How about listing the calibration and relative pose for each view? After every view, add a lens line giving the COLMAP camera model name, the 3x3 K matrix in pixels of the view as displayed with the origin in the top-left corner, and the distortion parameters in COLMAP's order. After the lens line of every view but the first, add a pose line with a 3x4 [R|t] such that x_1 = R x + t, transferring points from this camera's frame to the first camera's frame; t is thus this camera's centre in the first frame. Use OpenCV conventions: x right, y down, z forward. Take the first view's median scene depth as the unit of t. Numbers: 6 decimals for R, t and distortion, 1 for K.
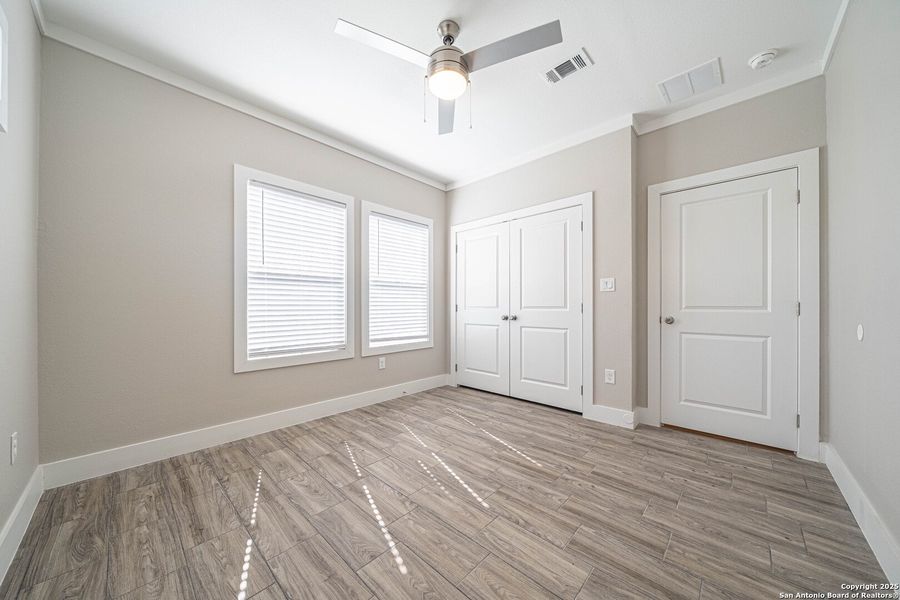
lens RADIAL K [[315.1, 0, 445.4], [0, 315.1, 306.8], [0, 0, 1]] dist [-0.003035, -0.000226]
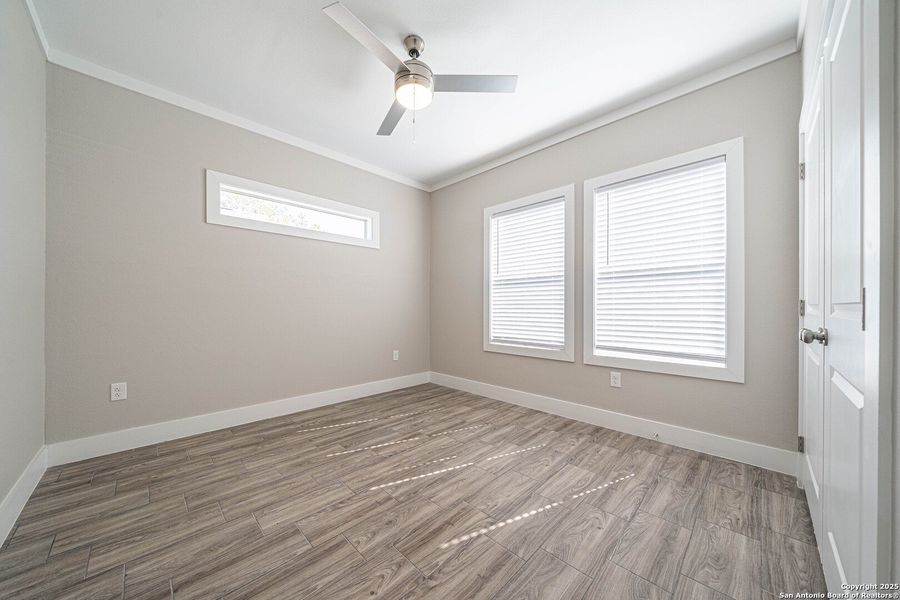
lens RADIAL K [[315.1, 0, 445.4], [0, 315.1, 306.8], [0, 0, 1]] dist [-0.003035, -0.000226]
pose [[-0.042260, 0.002900, -0.999102, 0.796626], [0.000821, 0.999996, 0.002868, 0.000740], [0.999106, -0.000700, -0.042262, 0.859788]]
